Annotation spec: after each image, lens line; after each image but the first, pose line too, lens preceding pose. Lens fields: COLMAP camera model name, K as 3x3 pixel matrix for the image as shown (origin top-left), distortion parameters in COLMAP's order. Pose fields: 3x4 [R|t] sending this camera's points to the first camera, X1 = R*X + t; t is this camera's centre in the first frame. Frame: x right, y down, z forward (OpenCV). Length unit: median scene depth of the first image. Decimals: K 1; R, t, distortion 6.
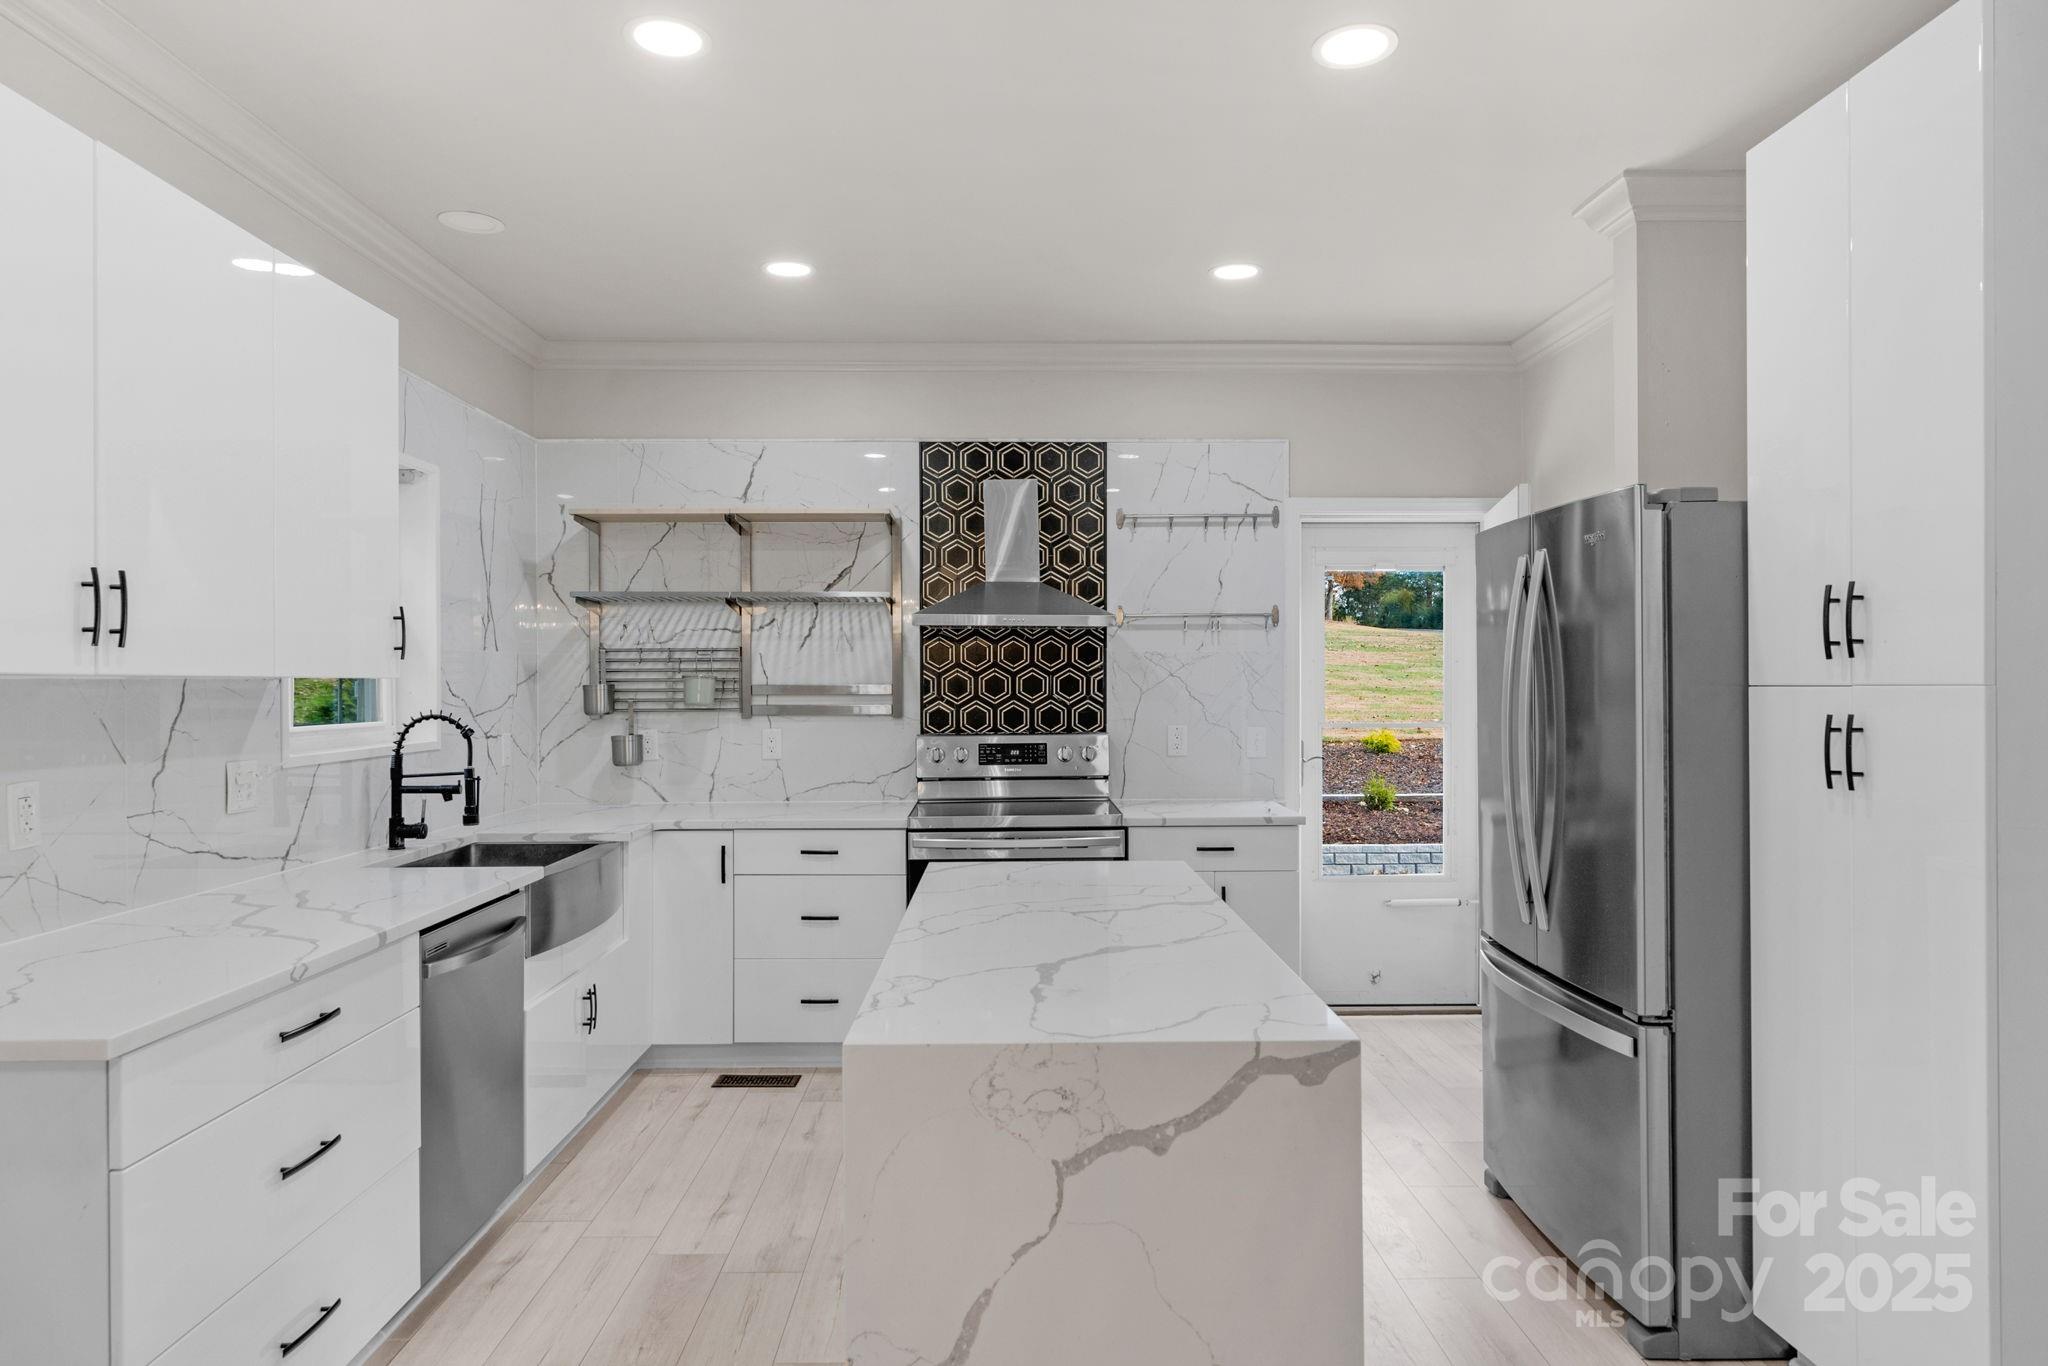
lens RADIAL K [[1280.3, 0, 1024.0], [0, 1280.3, 683.0], [0, 0, 1]] dist [0.001475, -0.001937]
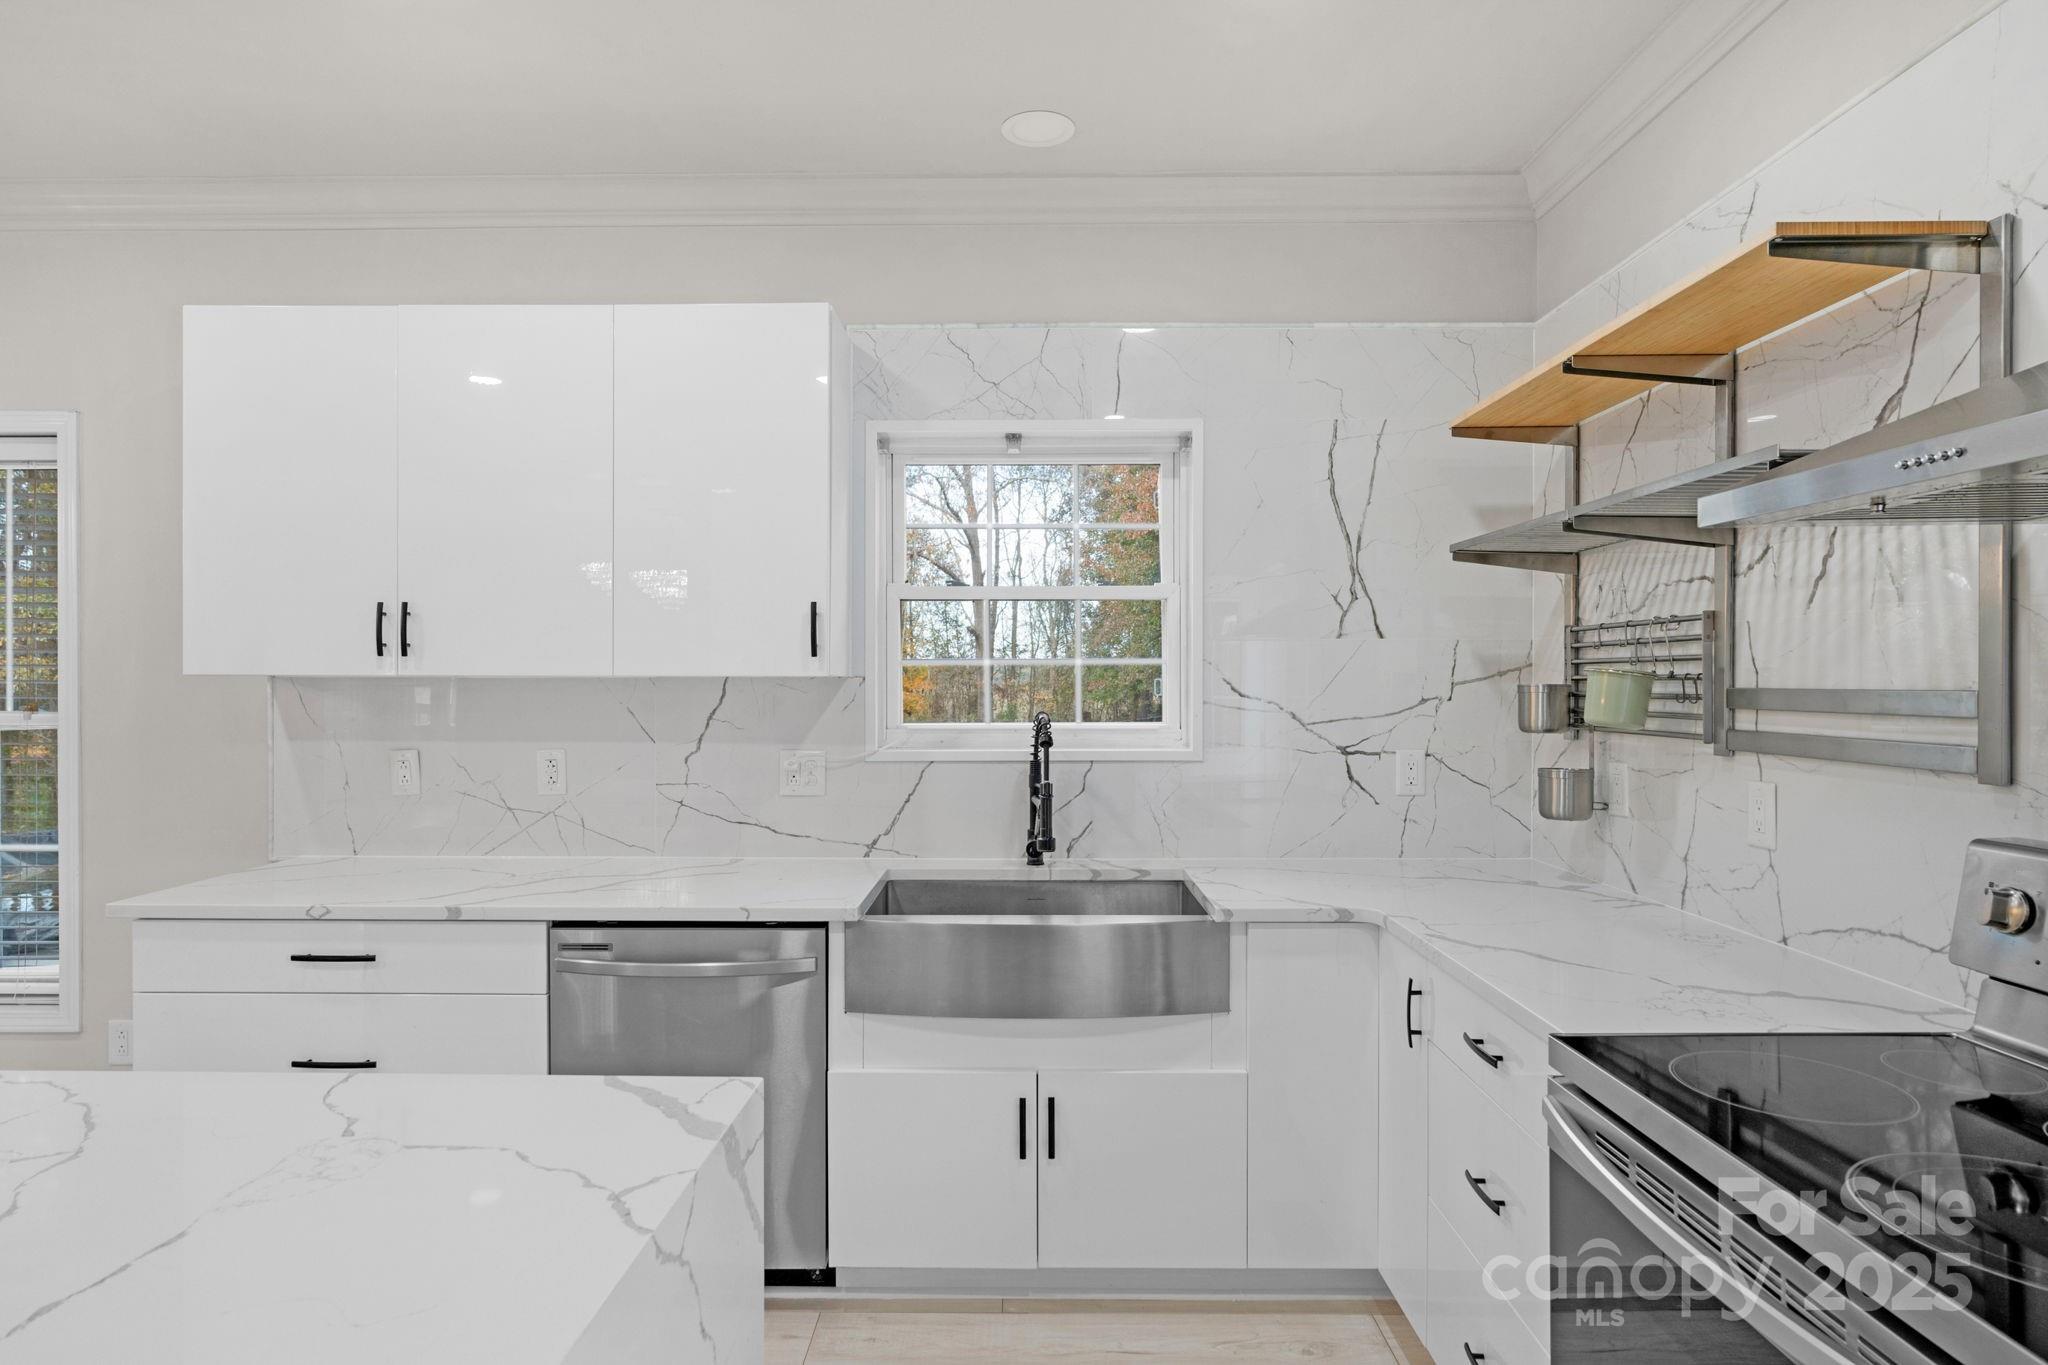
lens RADIAL K [[1106.7, 0, 1024.0], [0, 1106.7, 682.5], [0, 0, 1]] dist [-0.001418, 0.000022]
pose [[-0.024890, 0.006414, -0.999670, 0.295696], [-0.000175, 0.999979, 0.006420, -0.004073], [0.999690, 0.000335, -0.024889, 1.013828]]
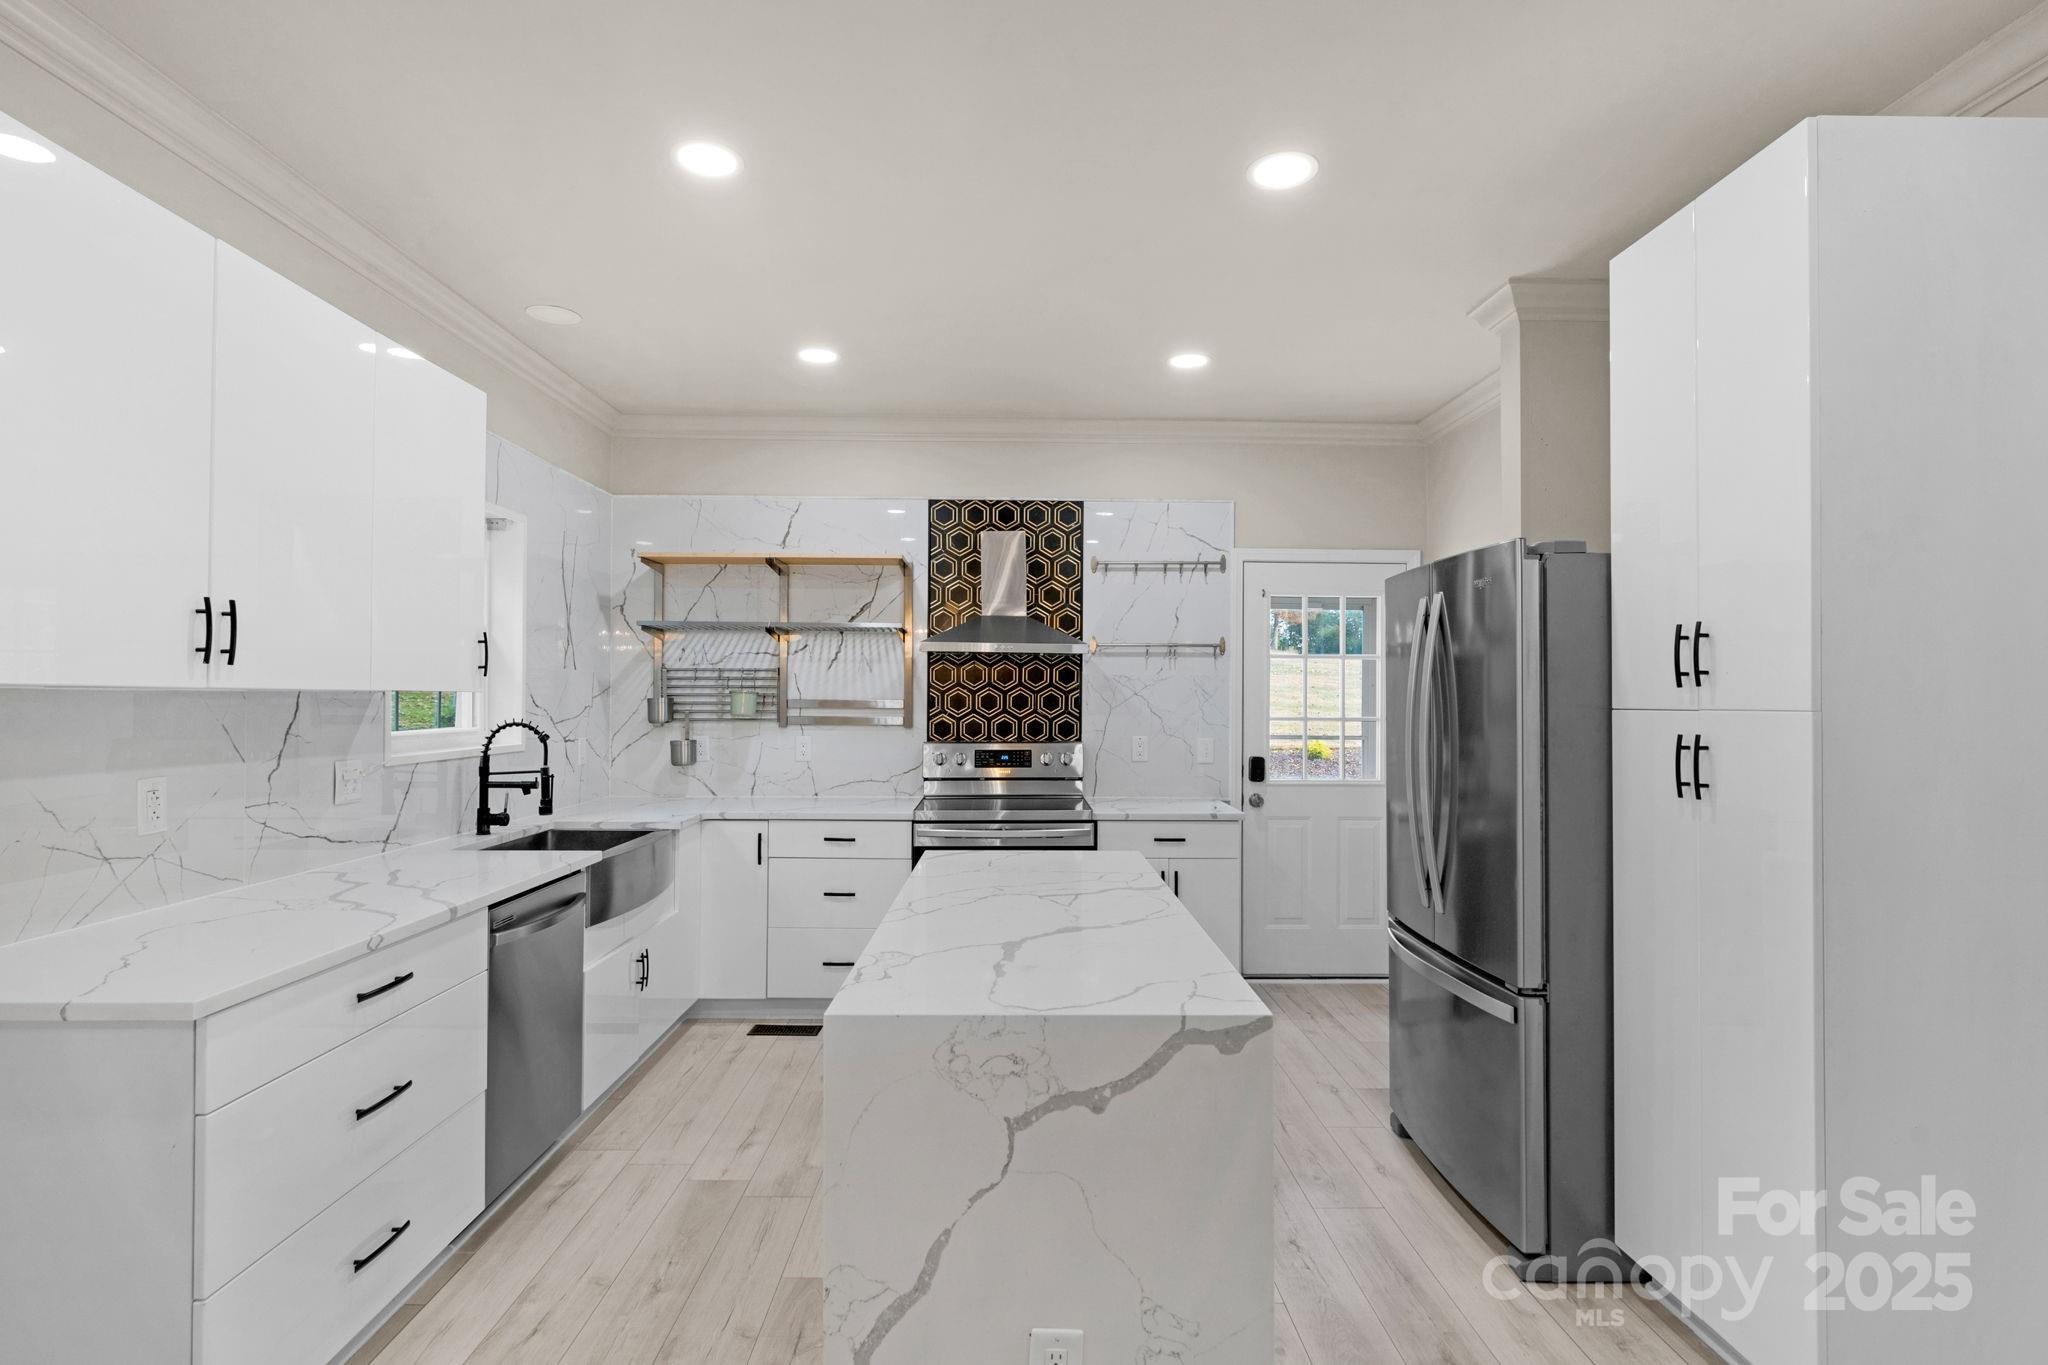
lens RADIAL K [[1041.6, 0, 1024.0], [0, 1041.6, 682.5], [0, 0, 1]] dist [-0.005088, 0.000330]
pose [[0.999958, 0.008721, -0.002920, 0.017655], [-0.008765, 0.999846, -0.015220, -0.001964], [0.002787, 0.015245, 0.999880, 0.026266]]
